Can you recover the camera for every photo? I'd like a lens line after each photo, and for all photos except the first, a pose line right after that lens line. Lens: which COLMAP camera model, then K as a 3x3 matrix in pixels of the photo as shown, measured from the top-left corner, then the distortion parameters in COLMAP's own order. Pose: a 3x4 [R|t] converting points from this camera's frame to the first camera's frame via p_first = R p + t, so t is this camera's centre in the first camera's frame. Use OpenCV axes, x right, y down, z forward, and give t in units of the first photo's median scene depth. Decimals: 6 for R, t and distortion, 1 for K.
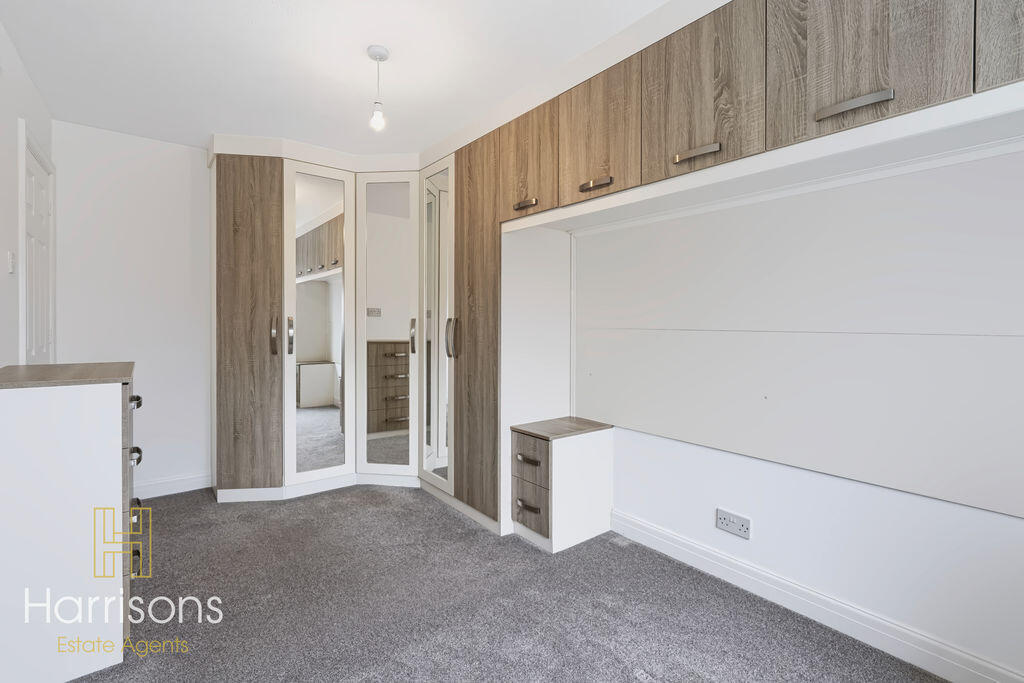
lens RADIAL K [[471.4, 0, 509.7], [0, 471.4, 332.8], [0, 0, 1]] dist [-0.002803, -0.000129]
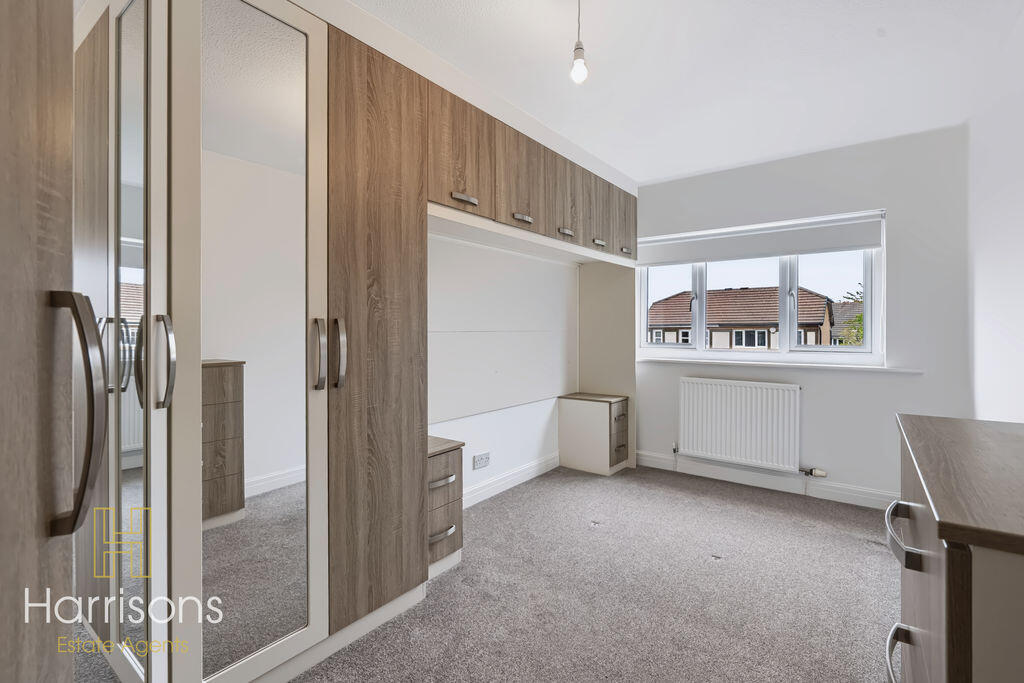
lens RADIAL K [[471.4, 0, 509.5], [0, 471.4, 332.8], [0, 0, 1]] dist [-0.002803, -0.000129]
pose [[-0.253000, -0.013220, 0.967376, -0.874526], [0.018551, 0.999657, 0.018513, -0.024561], [-0.967288, 0.022630, -0.252668, 1.135950]]
